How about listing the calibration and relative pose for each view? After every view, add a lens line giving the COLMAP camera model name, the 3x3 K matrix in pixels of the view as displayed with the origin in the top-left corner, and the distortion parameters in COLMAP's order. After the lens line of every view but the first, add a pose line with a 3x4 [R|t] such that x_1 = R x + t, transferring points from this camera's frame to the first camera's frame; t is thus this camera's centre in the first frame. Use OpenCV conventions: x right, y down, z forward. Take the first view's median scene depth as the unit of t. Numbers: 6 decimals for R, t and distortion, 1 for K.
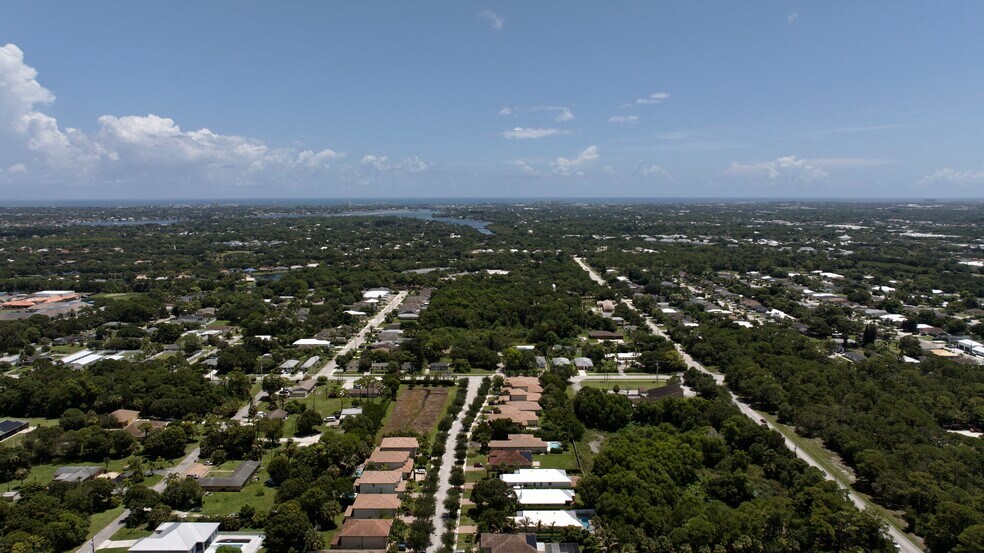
lens RADIAL K [[690.1, 0, 494.8], [0, 690.1, 272.0], [0, 0, 1]] dist [-0.029363, 0.023013]
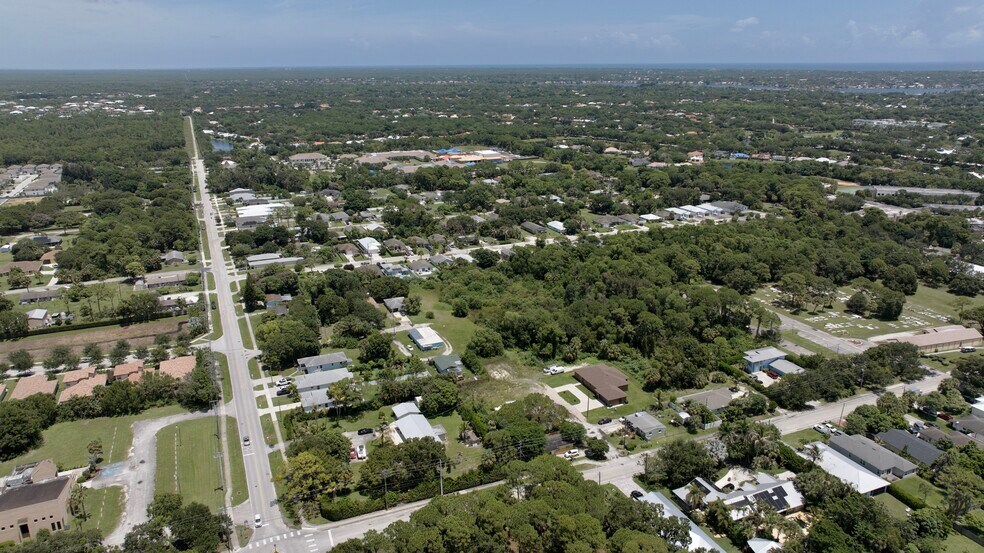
lens RADIAL K [[690.1, 0, 494.8], [0, 690.1, 272.0], [0, 0, 1]] dist [-0.029363, 0.023013]
pose [[0.397886, 0.266673, -0.877822, 0.374267], [-0.095275, 0.963660, 0.249565, -0.061163], [0.912474, -0.015664, 0.408834, 0.557117]]
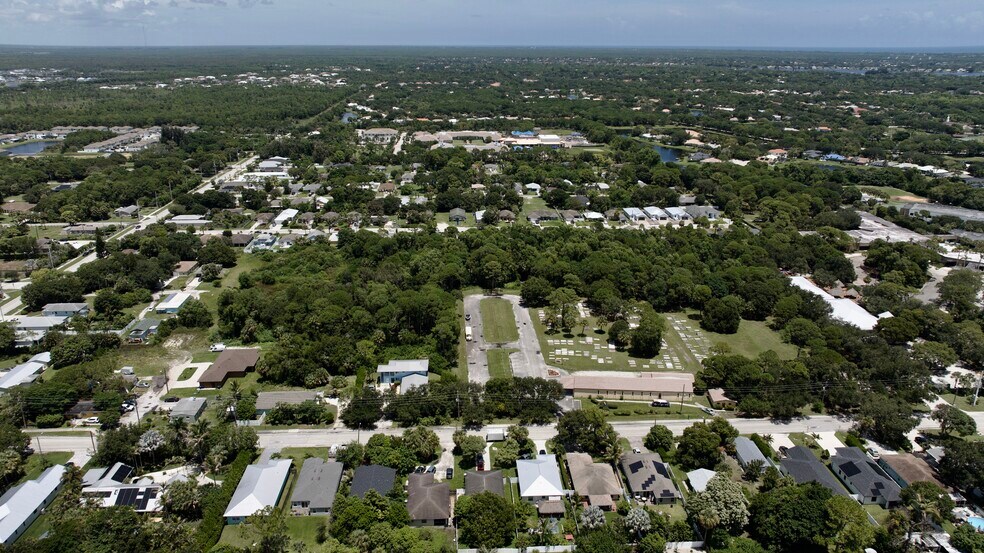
lens RADIAL K [[690.1, 0, 494.8], [0, 690.1, 272.0], [0, 0, 1]] dist [-0.029363, 0.023013]
pose [[0.058549, 0.318442, -0.946133, 0.427581], [-0.113688, 0.943719, 0.310594, -0.093762], [0.991790, 0.089379, 0.091457, 0.832817]]
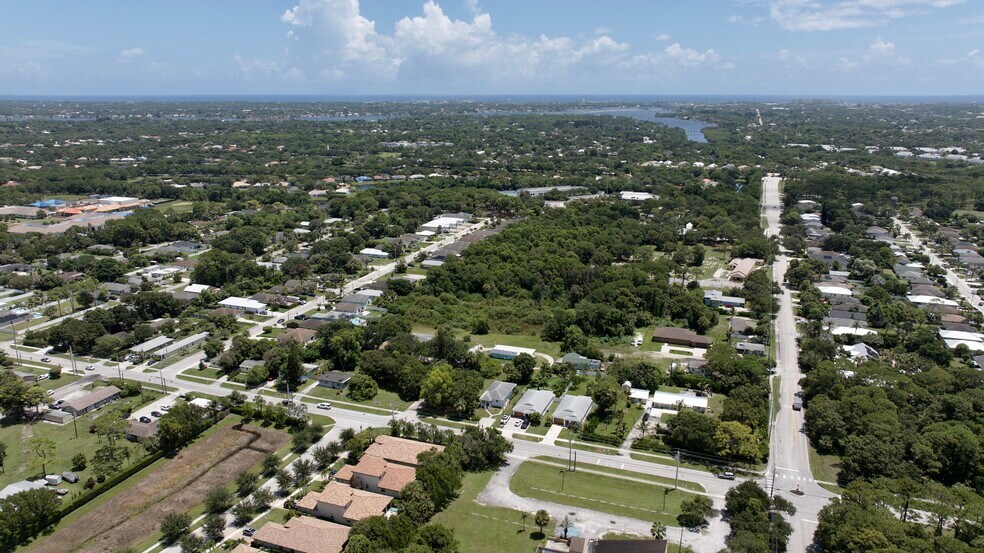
lens RADIAL K [[690.1, 0, 494.8], [0, 690.1, 272.0], [0, 0, 1]] dist [-0.029363, 0.023013]
pose [[0.937900, 0.089548, -0.335150, 0.149997], [-0.040094, 0.987616, 0.151679, -0.033574], [0.344582, -0.128822, 0.929875, 0.302012]]
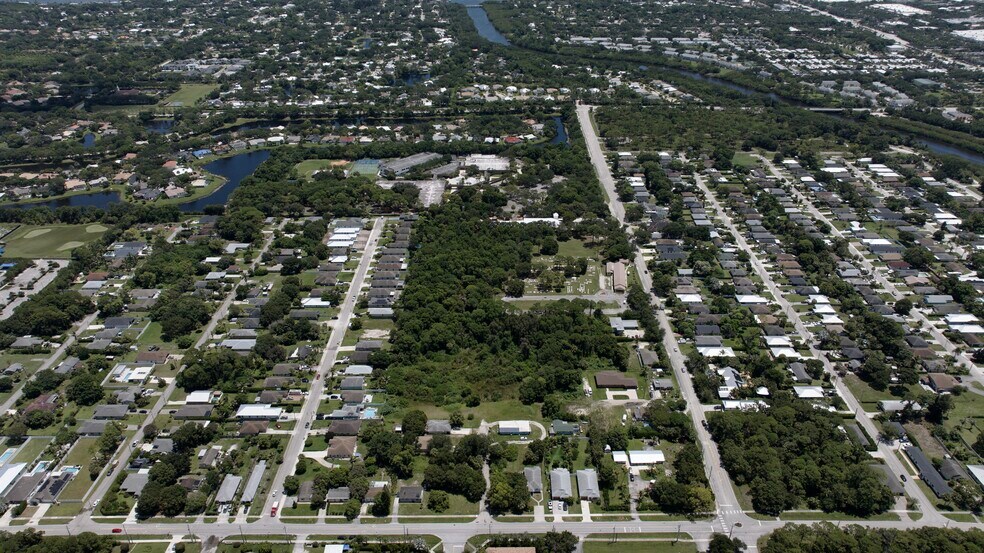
lens RADIAL K [[690.1, 0, 494.8], [0, 690.1, 272.0], [0, 0, 1]] dist [-0.029363, 0.023013]
pose [[0.999996, -0.002408, -0.001160, 0.012446], [0.002668, 0.926682, 0.375836, -0.251480], [0.000170, -0.375838, 0.926685, 0.209325]]
